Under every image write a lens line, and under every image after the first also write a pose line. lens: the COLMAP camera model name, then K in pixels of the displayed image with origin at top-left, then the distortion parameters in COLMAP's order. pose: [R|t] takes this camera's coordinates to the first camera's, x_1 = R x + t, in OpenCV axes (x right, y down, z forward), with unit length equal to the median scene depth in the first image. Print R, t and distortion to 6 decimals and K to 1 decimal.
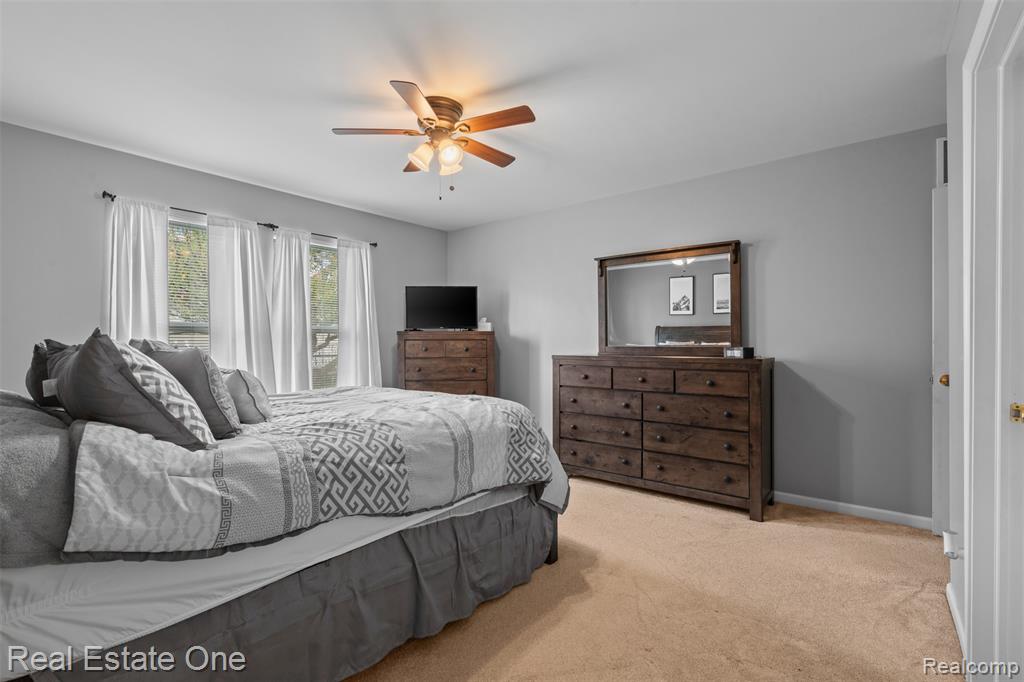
lens RADIAL K [[461.9, 0, 509.6], [0, 461.9, 337.3], [0, 0, 1]] dist [-0.013563, 0.005188]
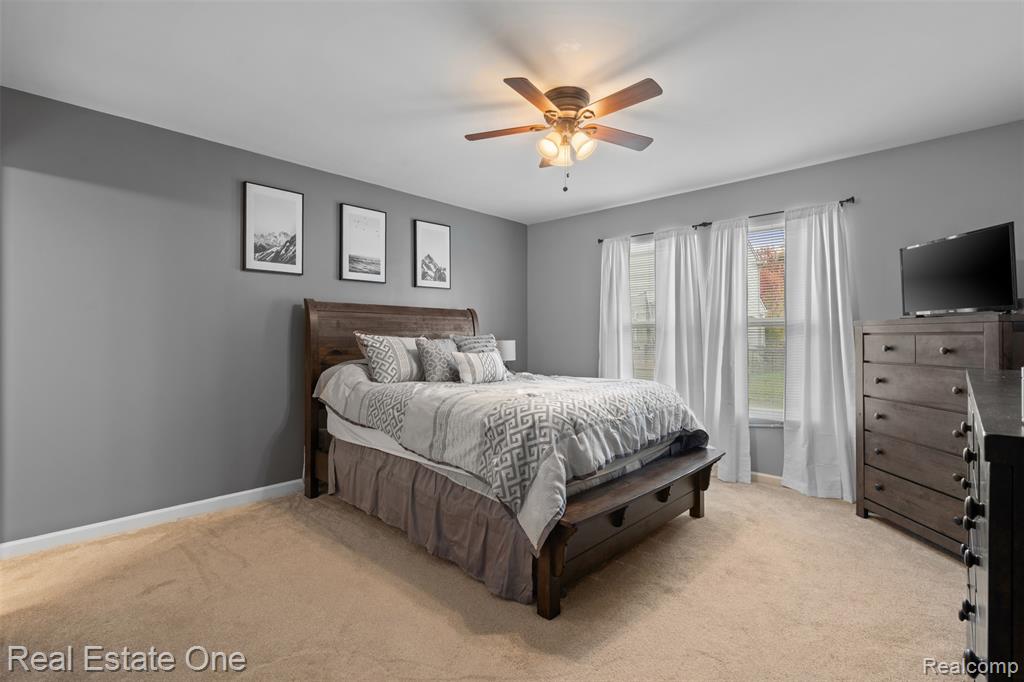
lens RADIAL K [[461.9, 0, 501.9], [0, 461.9, 343.1], [0, 0, 1]] dist [-0.013563, 0.005188]
pose [[-0.077536, 0.014510, -0.996884, 0.941775], [0.006920, 0.999878, 0.014016, 0.012781], [0.996966, -0.005812, -0.077627, 1.068513]]
